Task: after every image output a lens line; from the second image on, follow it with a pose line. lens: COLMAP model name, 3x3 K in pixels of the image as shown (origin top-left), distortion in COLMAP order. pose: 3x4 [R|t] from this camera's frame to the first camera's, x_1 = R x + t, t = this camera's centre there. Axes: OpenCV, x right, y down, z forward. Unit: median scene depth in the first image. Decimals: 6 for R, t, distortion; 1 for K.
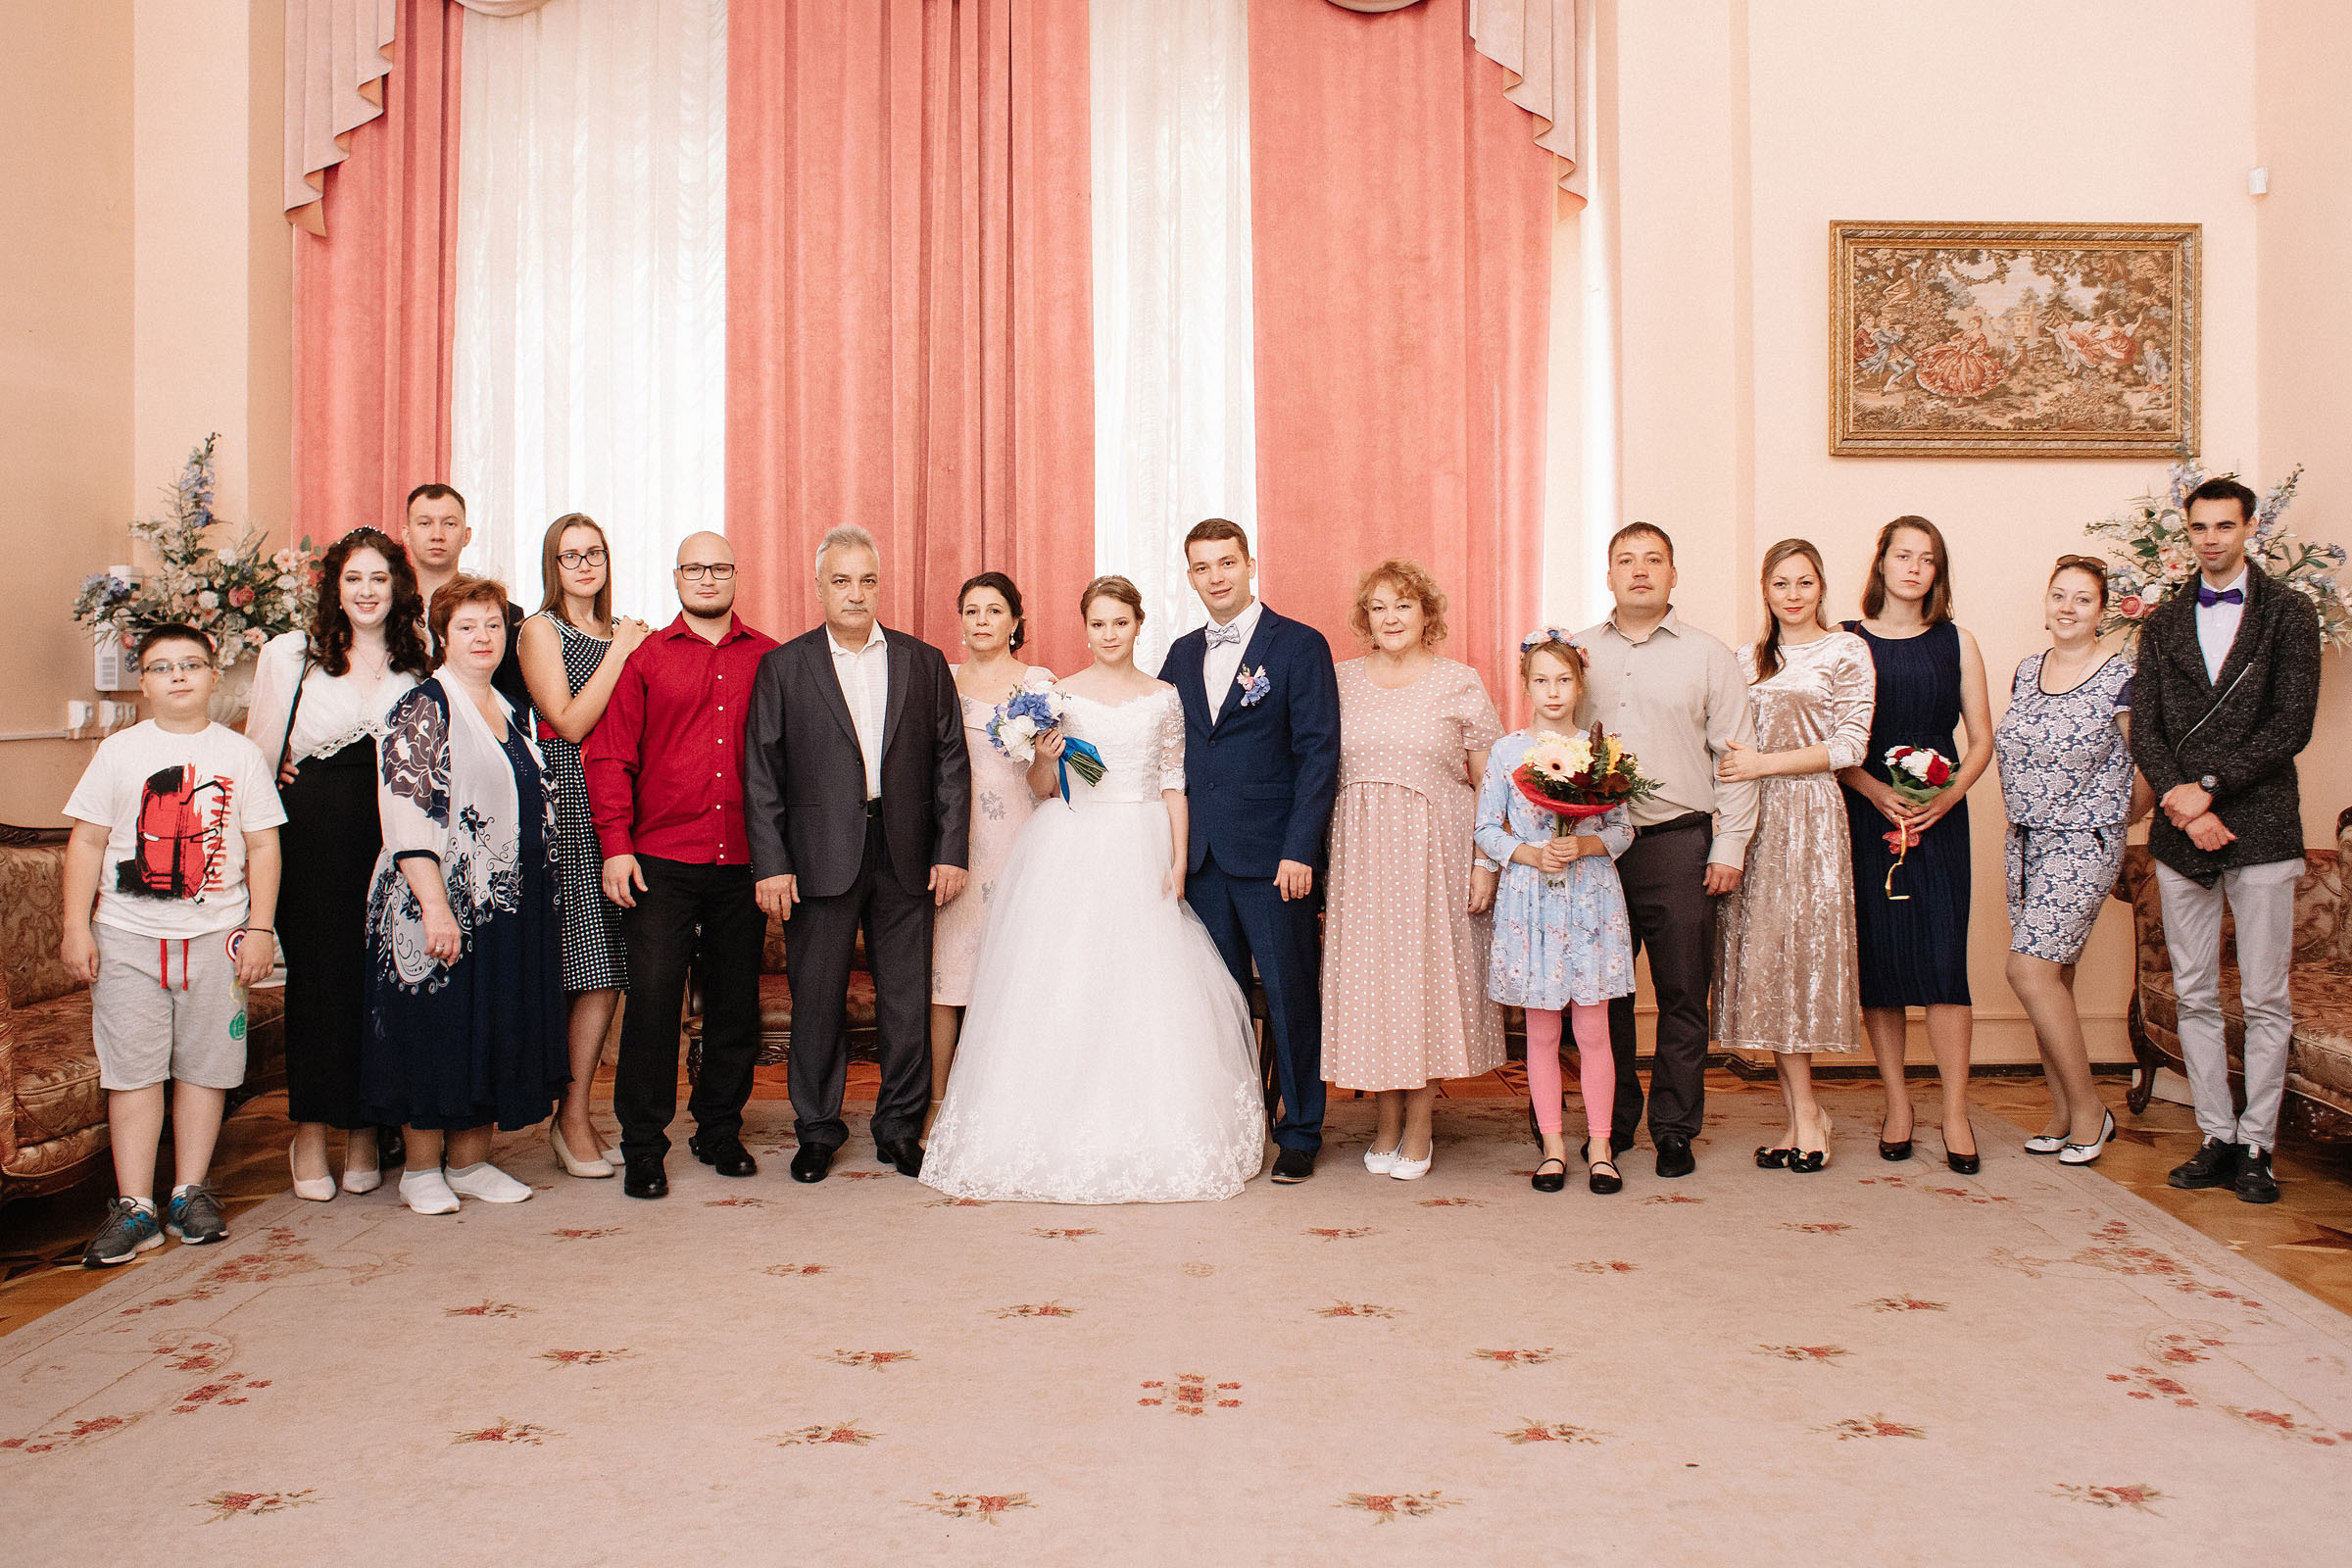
lens RADIAL K [[1918.8, 0, 1167.8], [0, 1918.8, 775.3], [0, 0, 1]] dist [-0.047605, 0.076369]
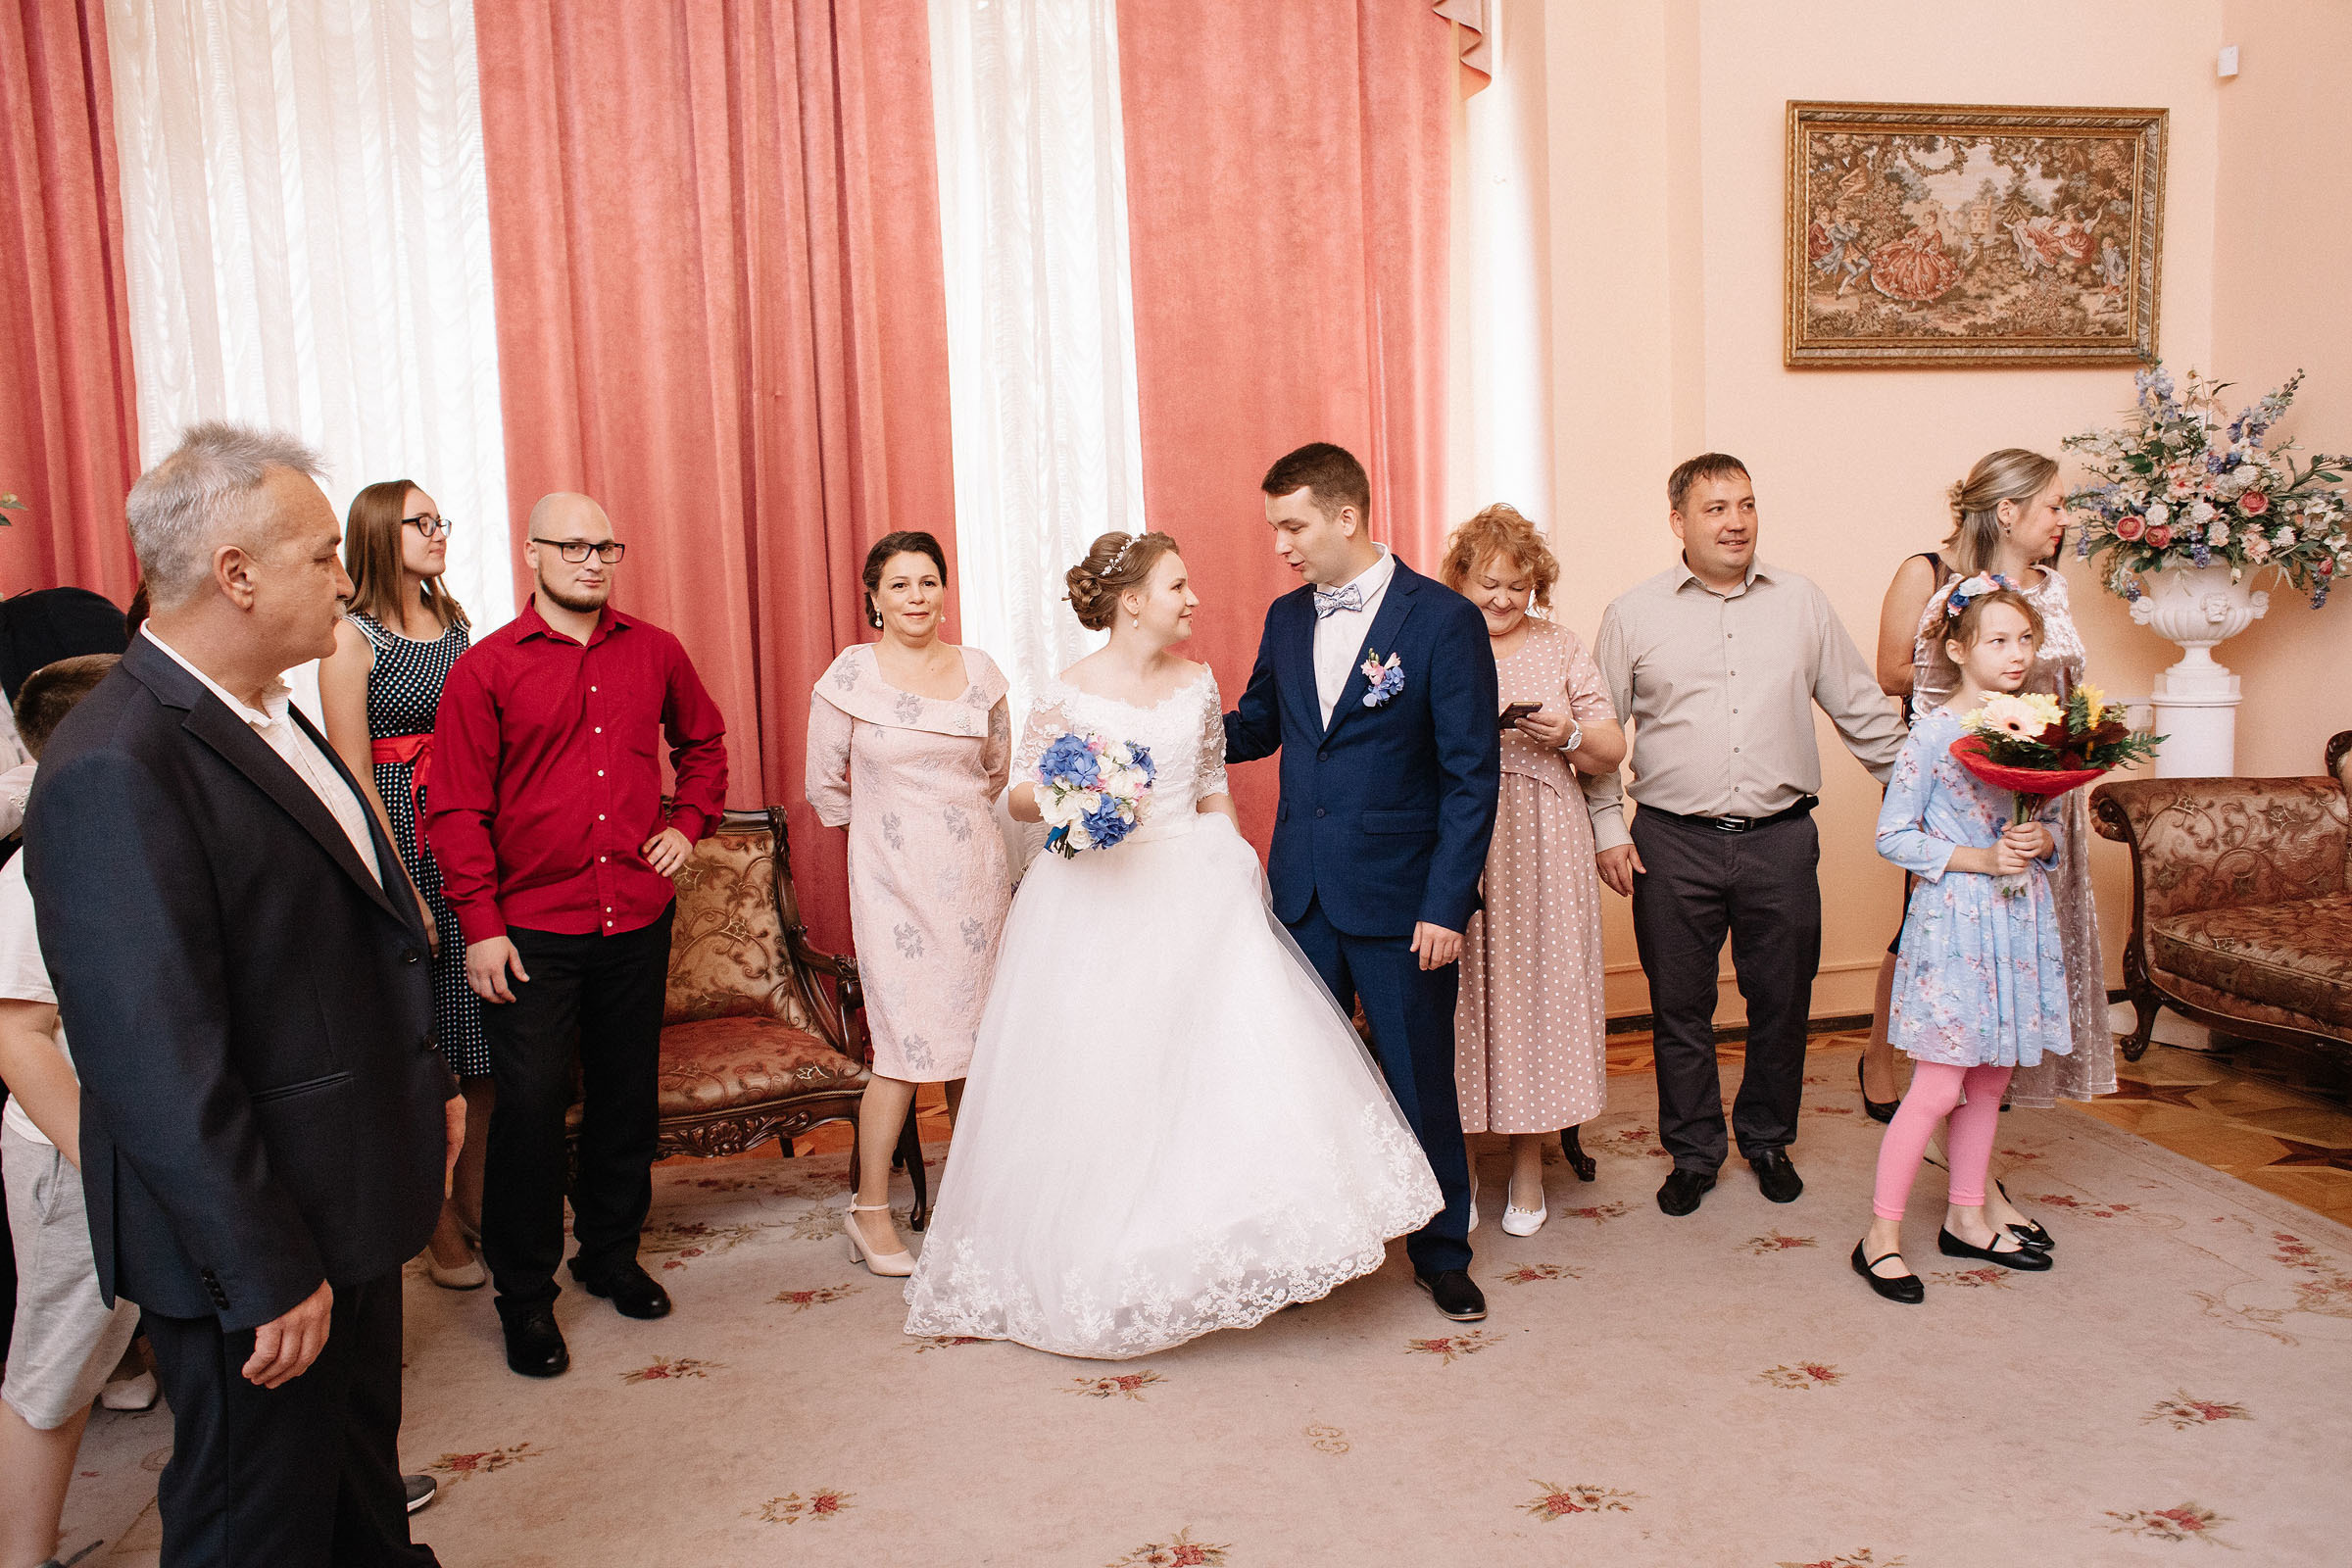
lens RADIAL K [[1918.8, 0, 1187.9], [0, 1918.8, 794.6], [0, 0, 1]] dist [-0.047605, 0.076369]
pose [[0.983088, -0.051729, 0.175678, -0.096198], [0.041416, 0.997224, 0.061874, -0.032082], [-0.178391, -0.053552, 0.982501, 0.146789]]
